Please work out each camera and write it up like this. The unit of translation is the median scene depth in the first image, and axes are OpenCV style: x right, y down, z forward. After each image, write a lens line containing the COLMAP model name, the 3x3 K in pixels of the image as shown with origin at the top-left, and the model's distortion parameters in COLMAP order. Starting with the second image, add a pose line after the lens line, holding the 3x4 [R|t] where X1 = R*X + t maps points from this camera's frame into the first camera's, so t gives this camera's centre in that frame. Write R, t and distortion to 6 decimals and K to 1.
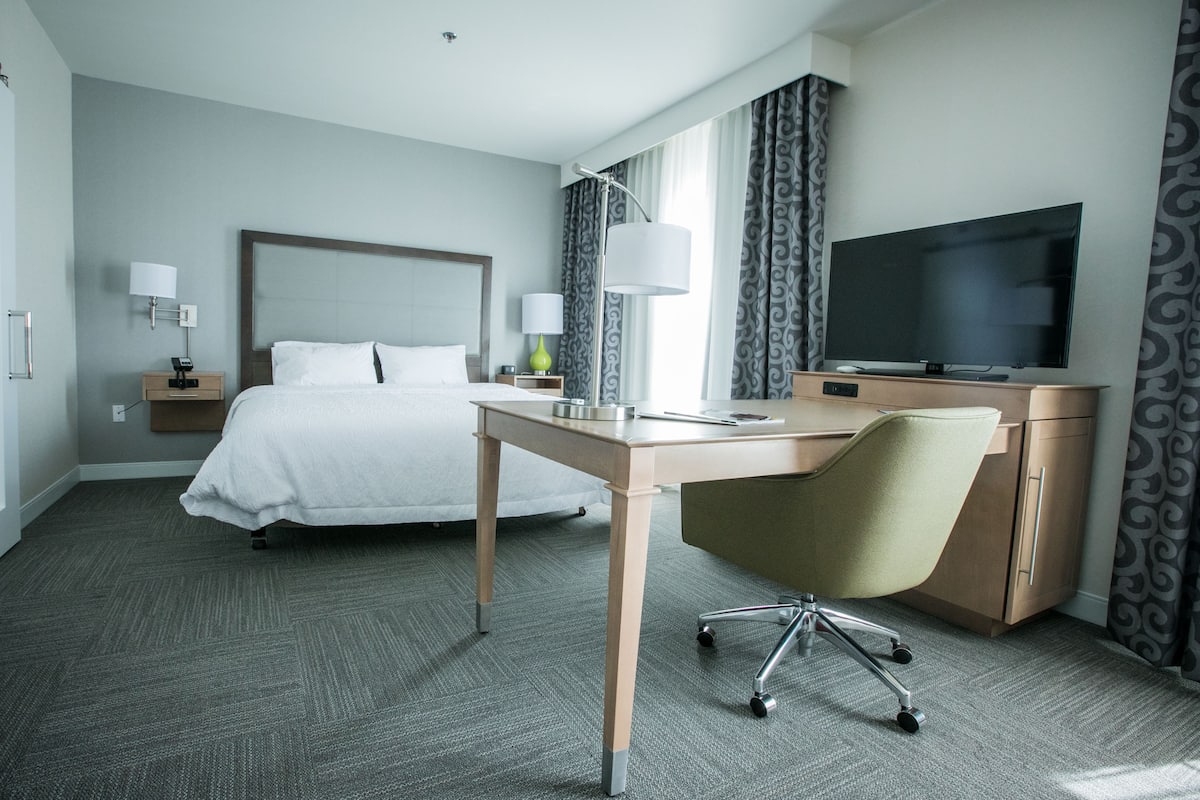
lens RADIAL K [[677.2, 0, 600.0], [0, 677.2, 400.0], [0, 0, 1]] dist [-0.031055, -0.000112]
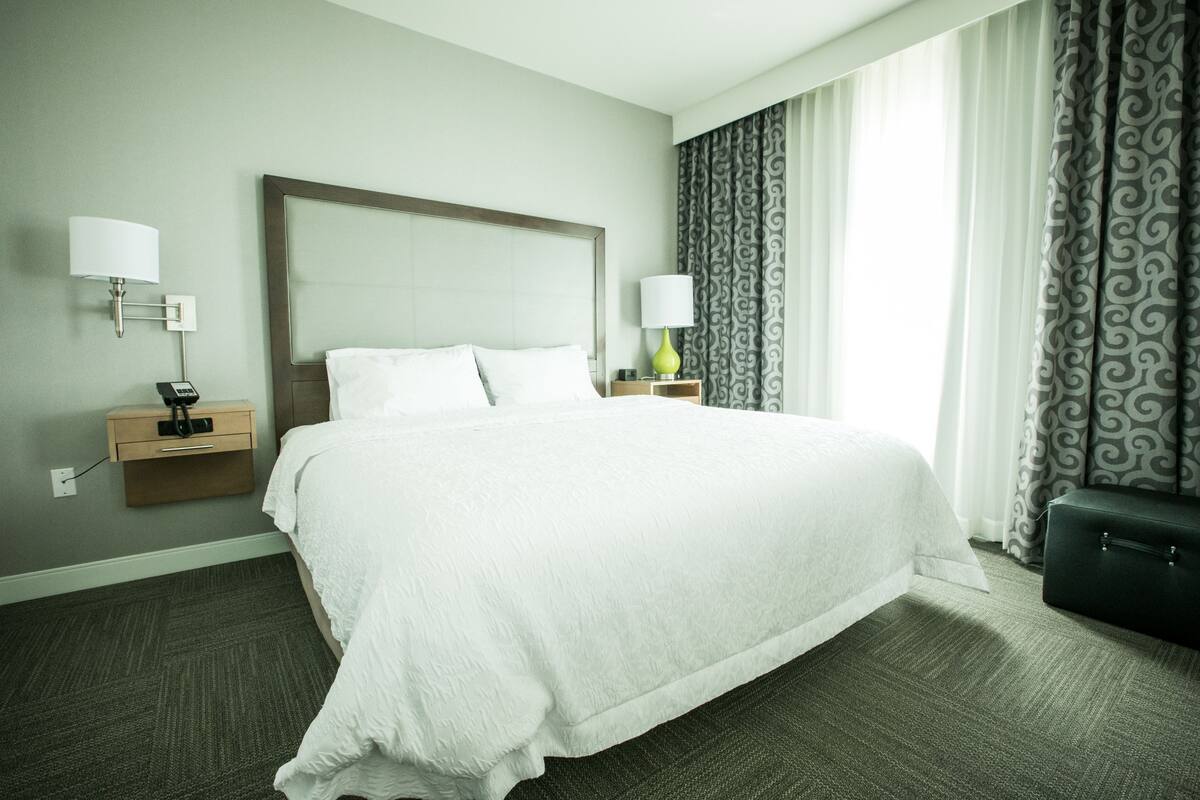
lens RADIAL K [[551.2, 0, 600.0], [0, 551.2, 400.0], [0, 0, 1]] dist [-0.055618, 0.020556]
pose [[0.985141, -0.053099, 0.163331, -0.323941], [0.049331, 0.998416, 0.027042, -0.041118], [-0.164508, -0.018583, 0.986201, 0.453665]]
